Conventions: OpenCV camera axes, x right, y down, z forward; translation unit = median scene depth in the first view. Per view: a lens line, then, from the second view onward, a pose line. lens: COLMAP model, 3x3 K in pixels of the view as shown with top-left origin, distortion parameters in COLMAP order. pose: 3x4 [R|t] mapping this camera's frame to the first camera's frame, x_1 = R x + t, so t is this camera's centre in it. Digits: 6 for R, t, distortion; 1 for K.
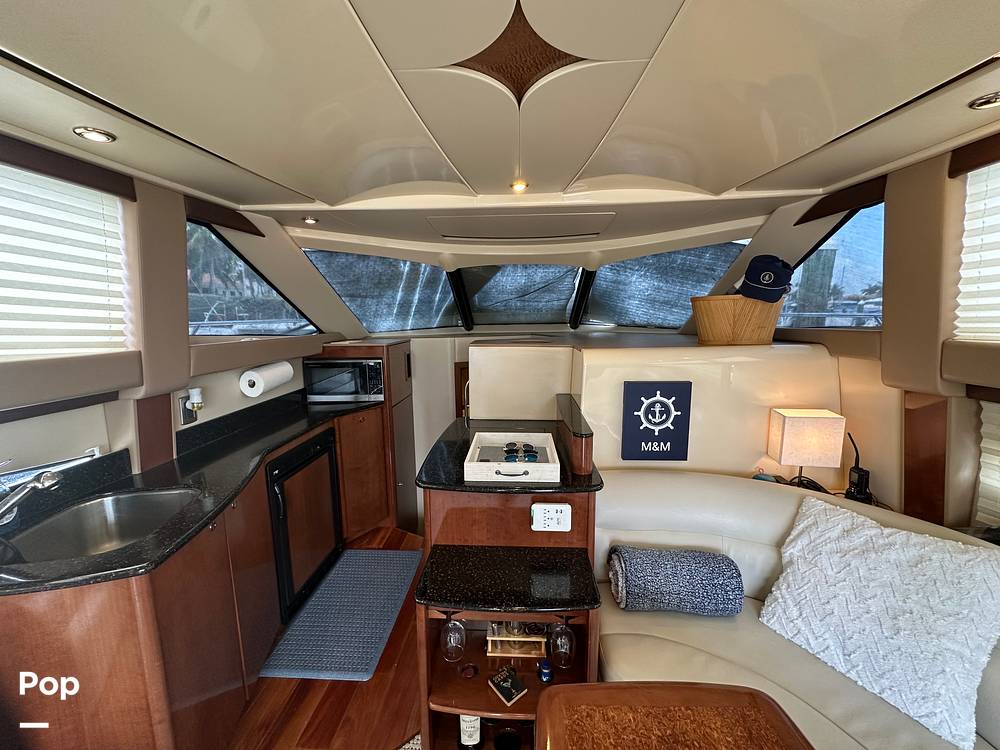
lens RADIAL K [[399.6, 0, 500.1], [0, 399.6, 375.3], [0, 0, 1]] dist [-0.004997, 0.001315]
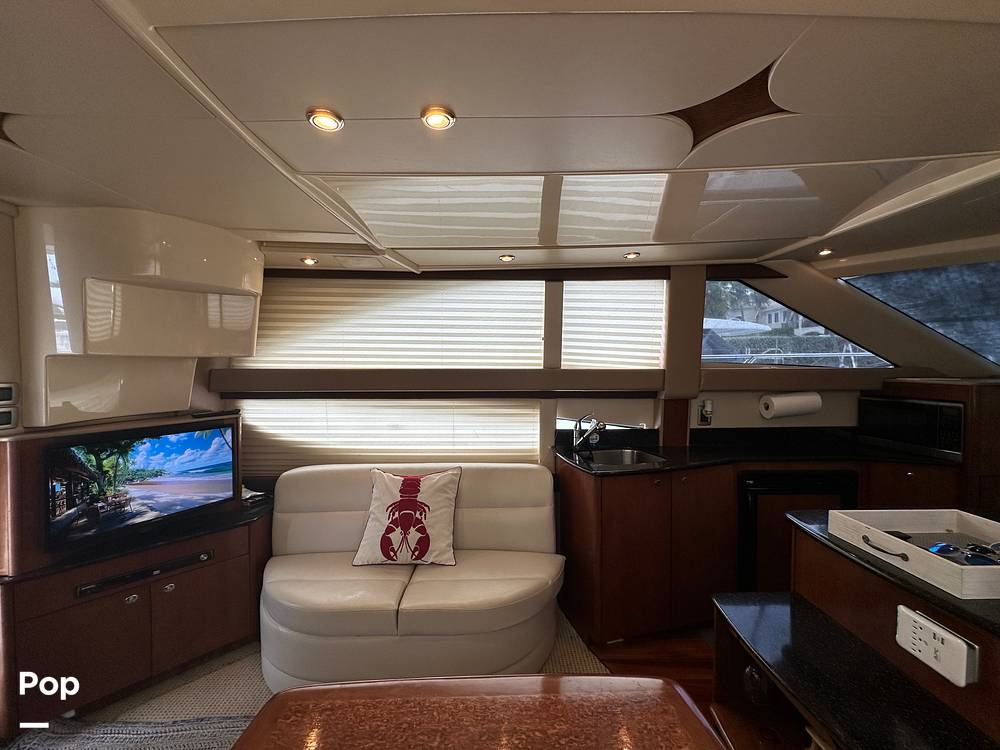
lens RADIAL K [[399.6, 0, 499.7], [0, 399.6, 375.3], [0, 0, 1]] dist [-0.004997, 0.001315]
pose [[0.069078, 0.036184, -0.996955, 0.542735], [-0.140341, 0.989757, 0.026198, 0.012085], [0.987691, 0.138104, 0.073448, 0.172658]]
